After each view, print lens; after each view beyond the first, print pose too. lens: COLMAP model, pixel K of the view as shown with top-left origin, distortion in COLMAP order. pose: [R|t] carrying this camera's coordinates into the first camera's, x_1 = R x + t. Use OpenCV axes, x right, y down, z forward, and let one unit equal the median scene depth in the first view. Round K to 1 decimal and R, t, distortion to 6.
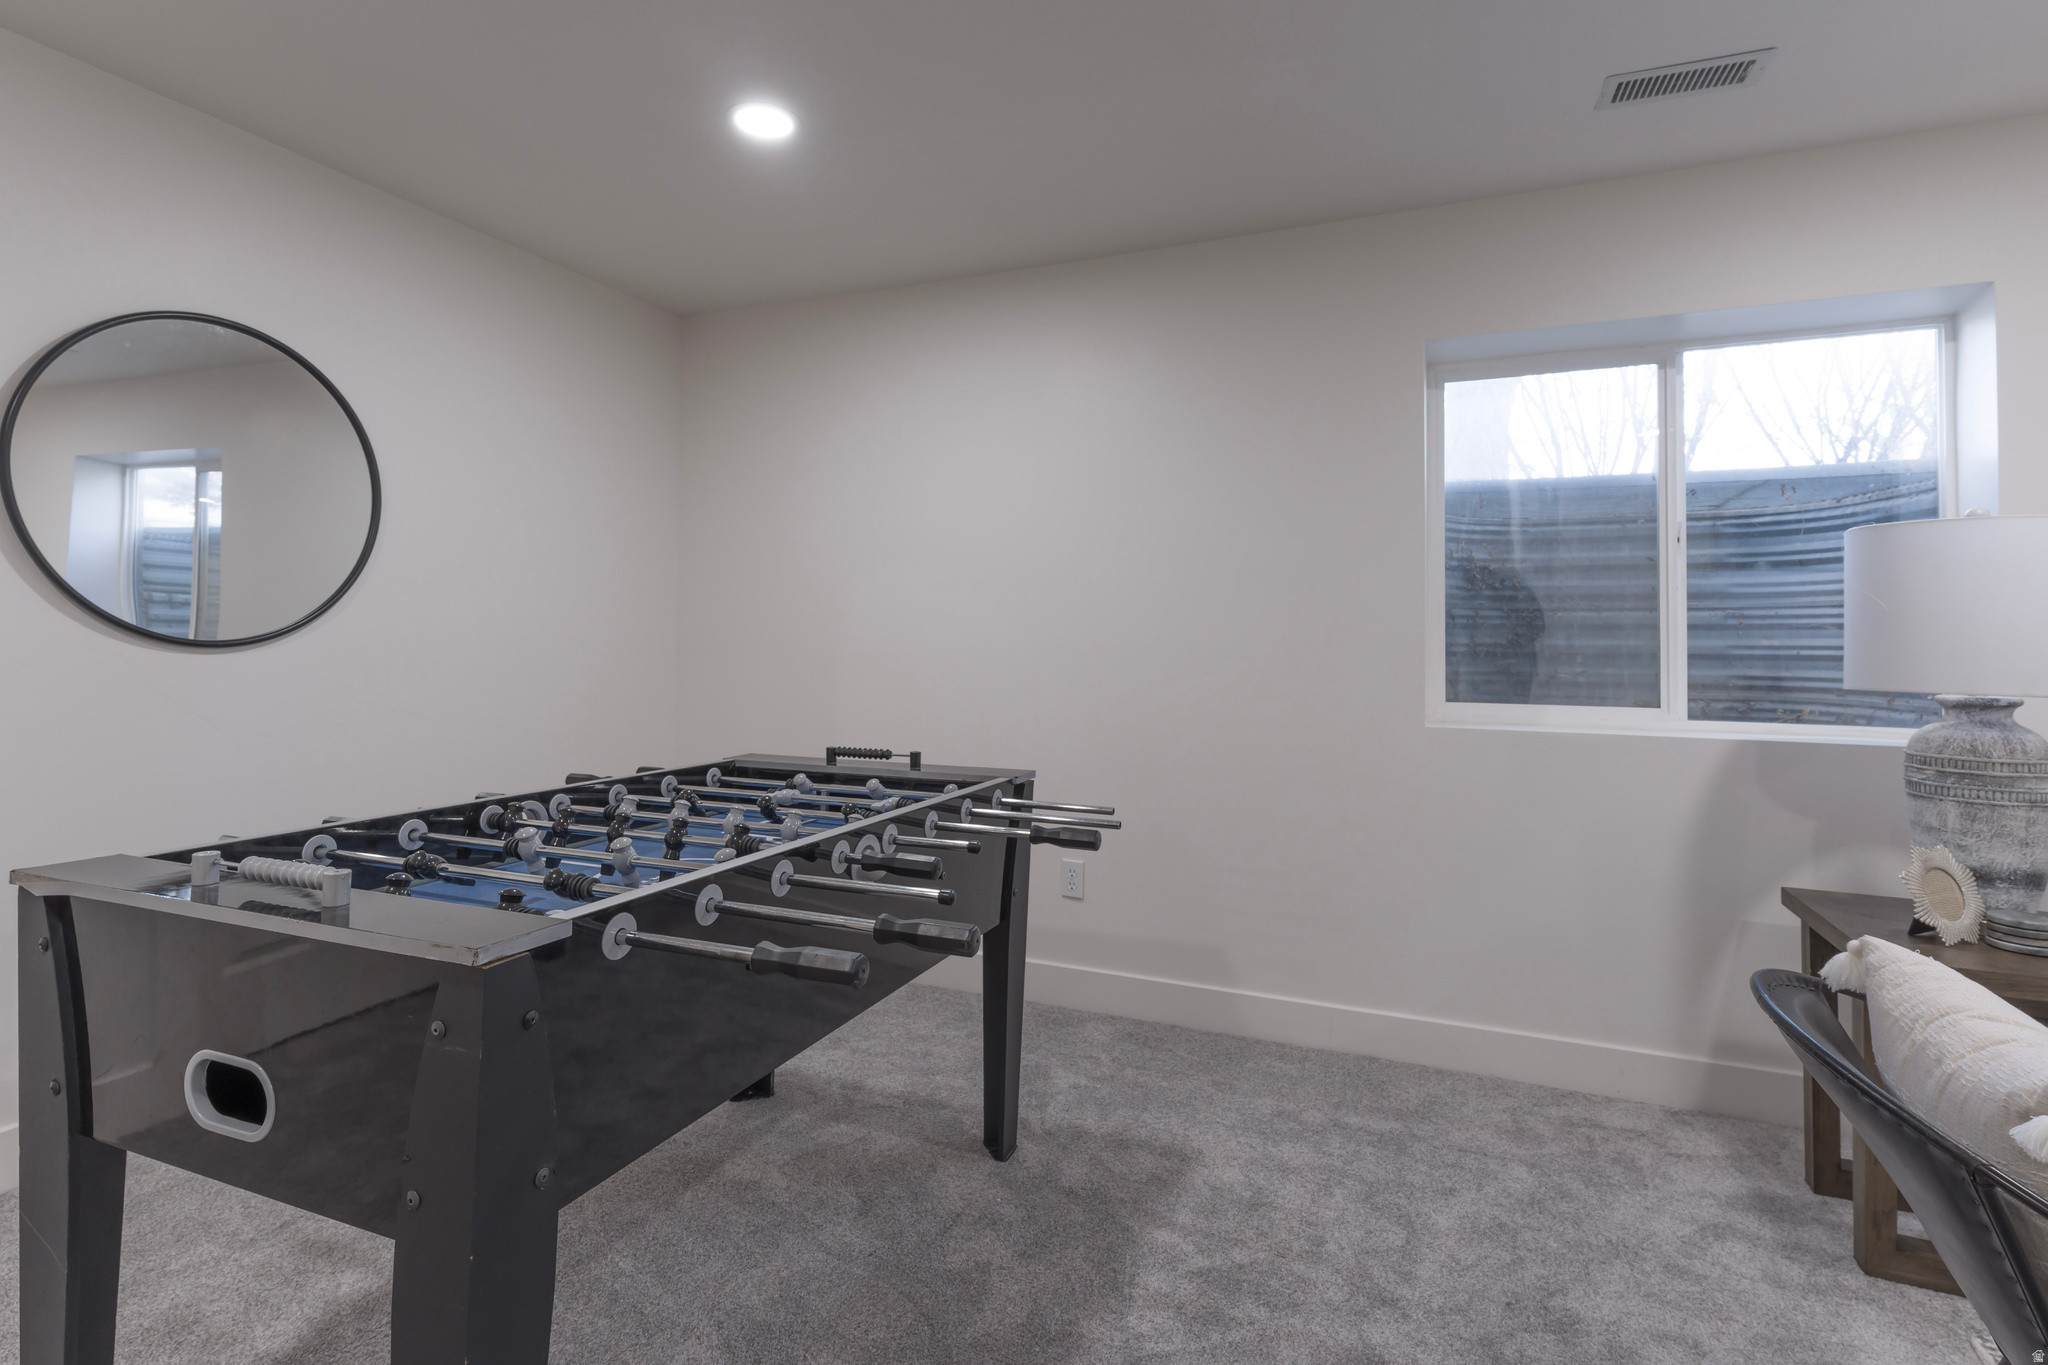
lens RADIAL K [[989.5, 0, 1015.2], [0, 989.5, 665.6], [0, 0, 1]] dist [0.003759, 0.001358]
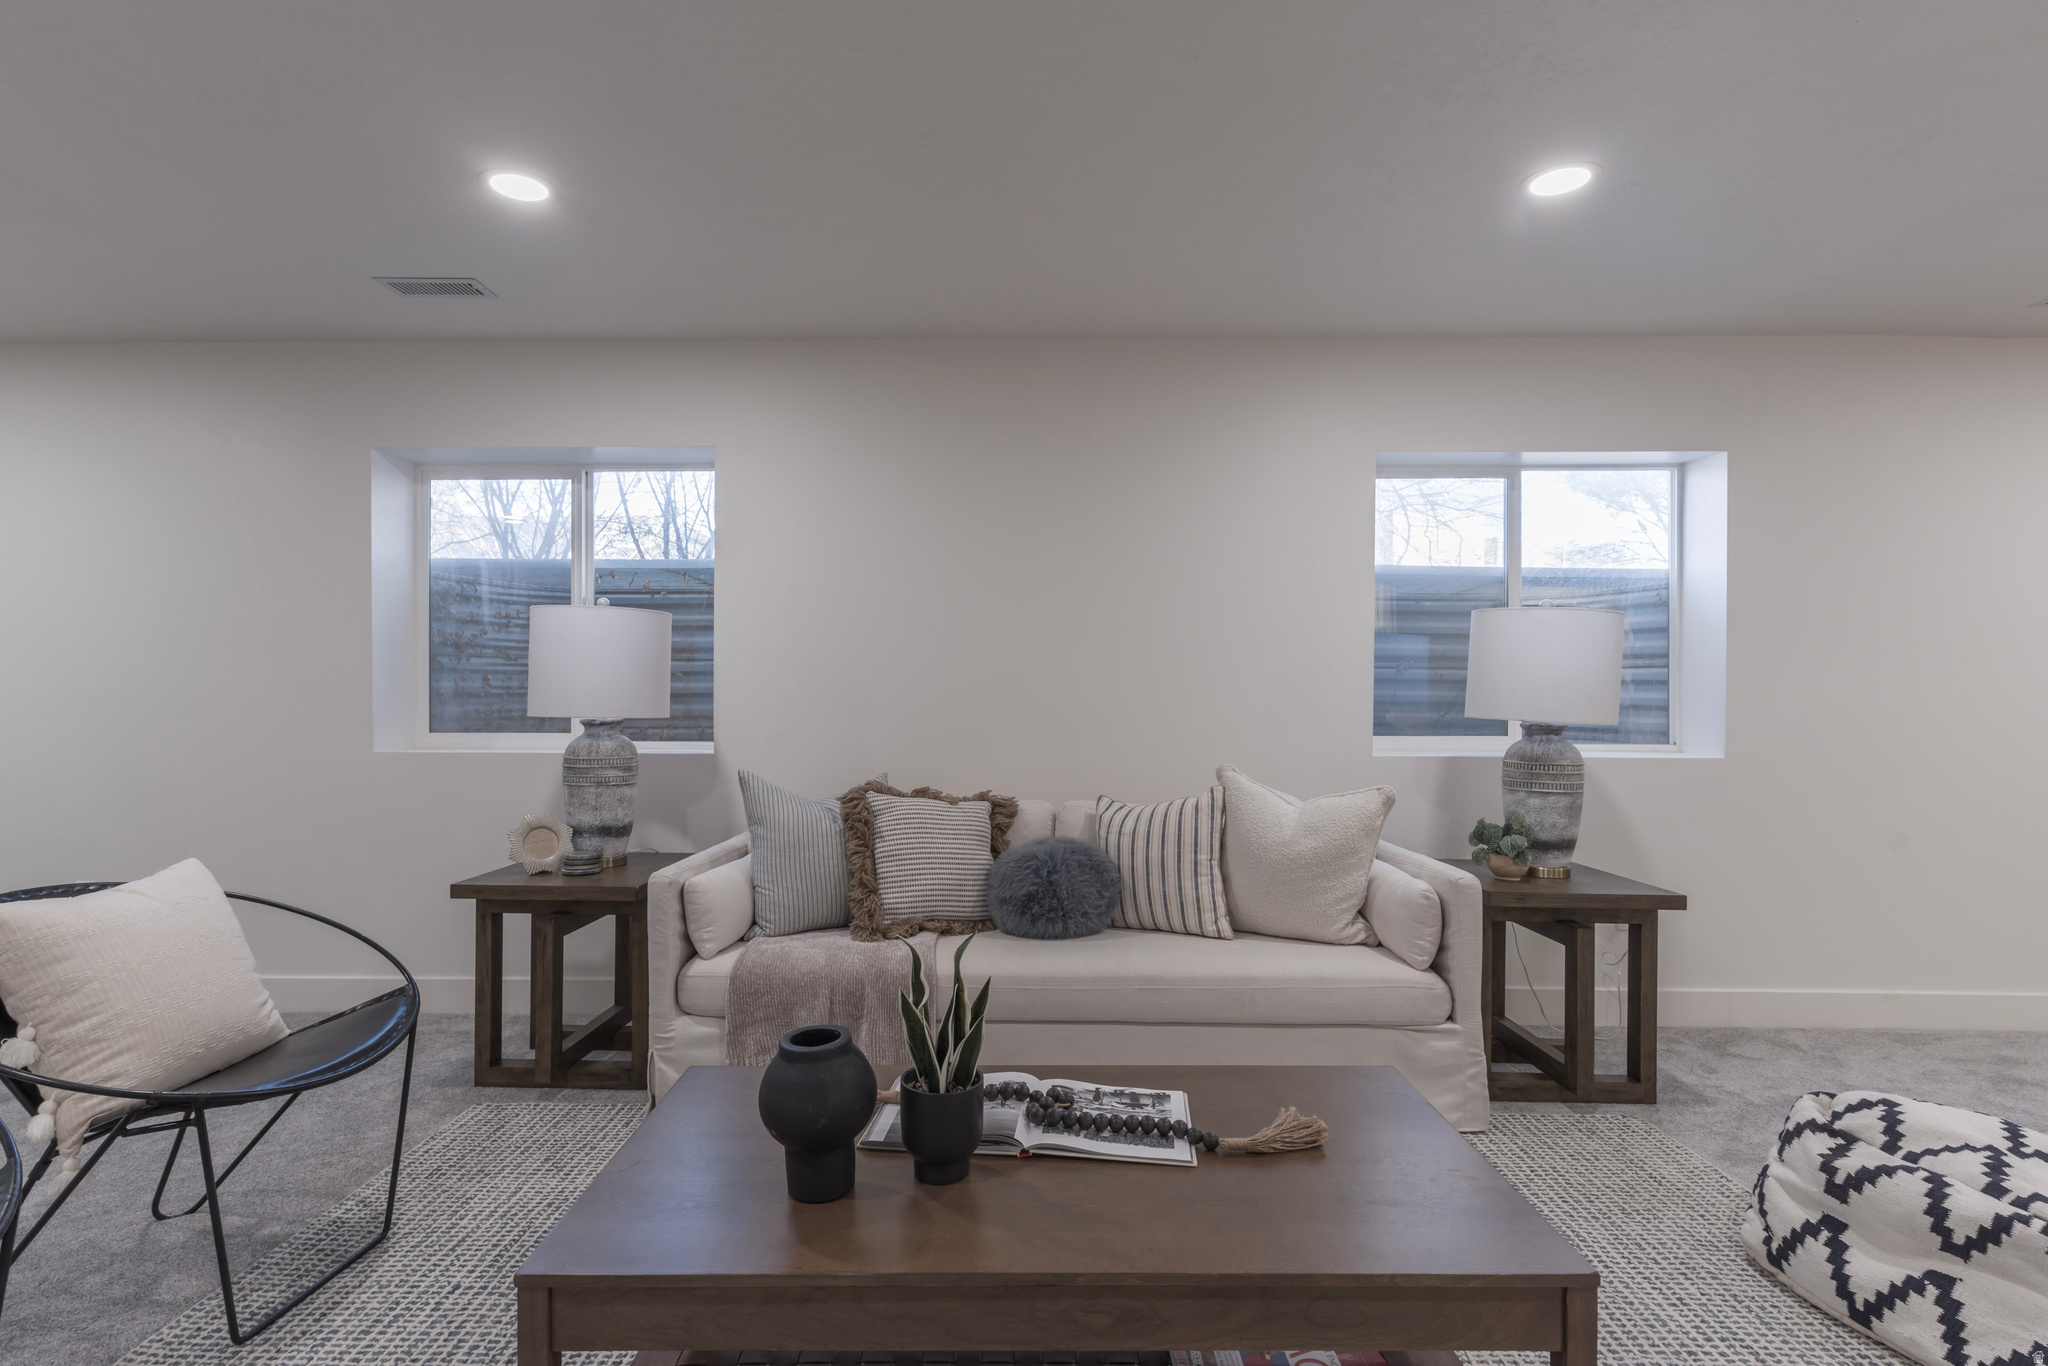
lens RADIAL K [[989.5, 0, 1027.9], [0, 989.5, 694.8], [0, 0, 1]] dist [0.003759, 0.001358]
pose [[0.935580, -0.010057, 0.352971, 0.750452], [0.017520, 0.999685, -0.017953, 0.025999], [-0.352679, 0.022980, 0.935462, -0.479242]]
